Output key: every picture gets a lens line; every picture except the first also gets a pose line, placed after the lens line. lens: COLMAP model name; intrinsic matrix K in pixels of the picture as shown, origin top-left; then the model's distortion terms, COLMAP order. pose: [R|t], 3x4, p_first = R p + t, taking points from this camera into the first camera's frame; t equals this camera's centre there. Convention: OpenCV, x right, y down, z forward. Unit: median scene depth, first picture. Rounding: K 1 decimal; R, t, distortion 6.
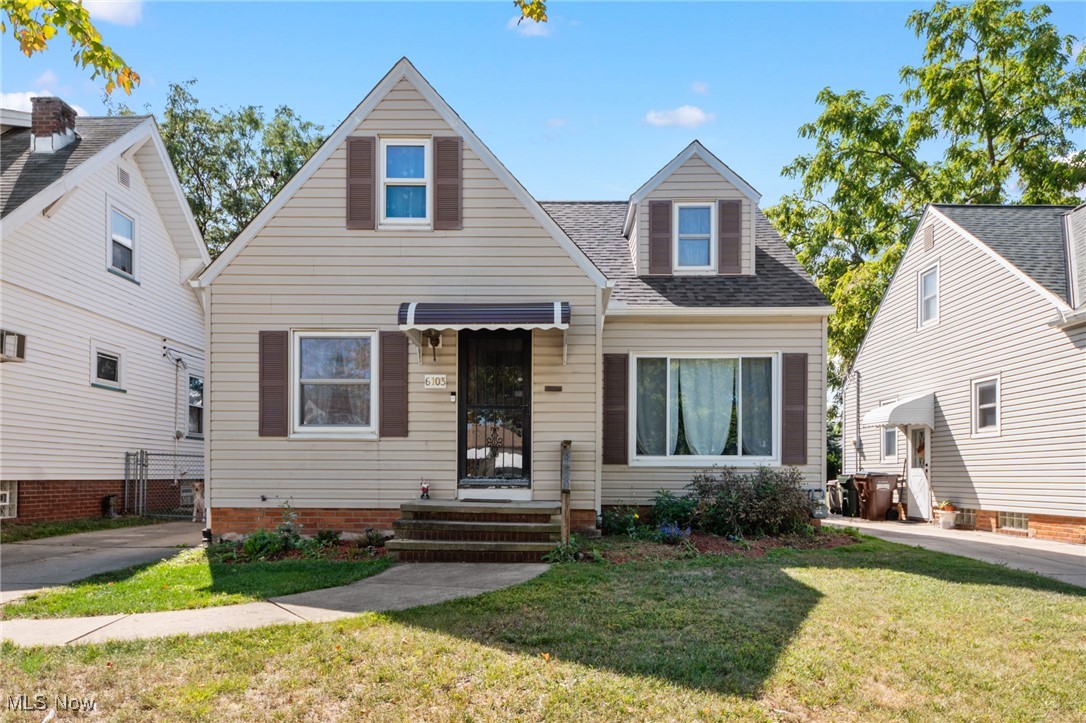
lens RADIAL K [[587.3, 0, 547.9], [0, 587.3, 409.4], [0, 0, 1]] dist [0.001818, -0.002409]
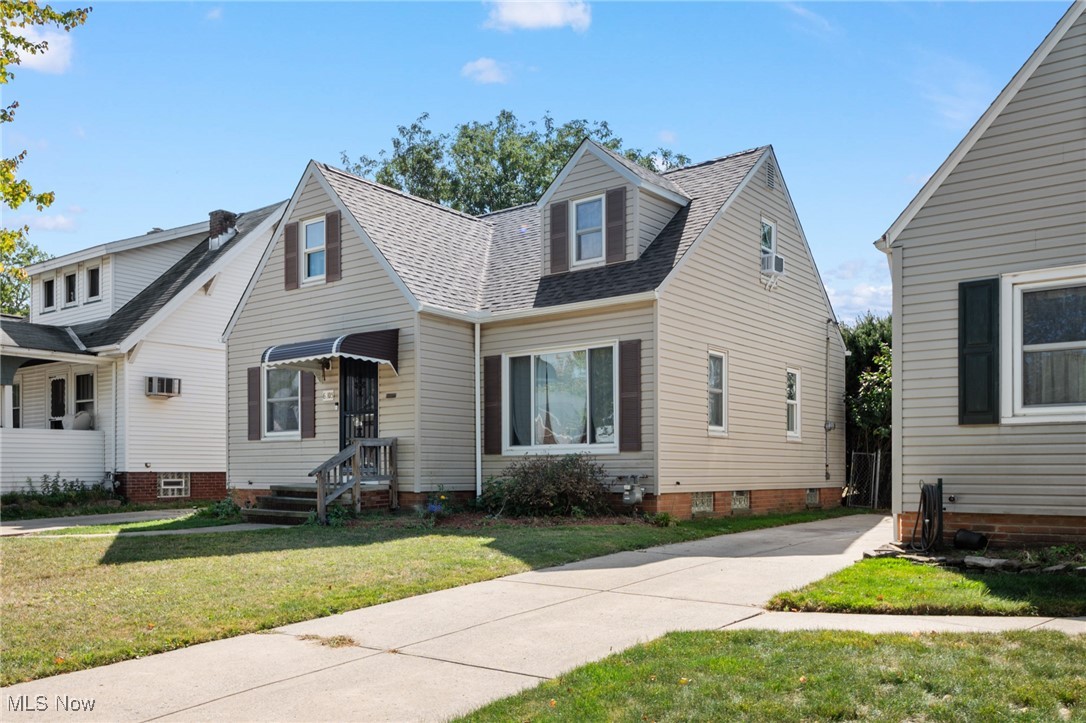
lens RADIAL K [[712.9, 0, 542.7], [0, 712.9, 362.3], [0, 0, 1]] dist [0.024952, -0.004208]
pose [[0.848967, -0.085025, -0.521561, 0.935234], [0.065753, 0.996298, -0.055388, -0.000286], [0.524339, 0.012728, 0.851414, -0.118607]]
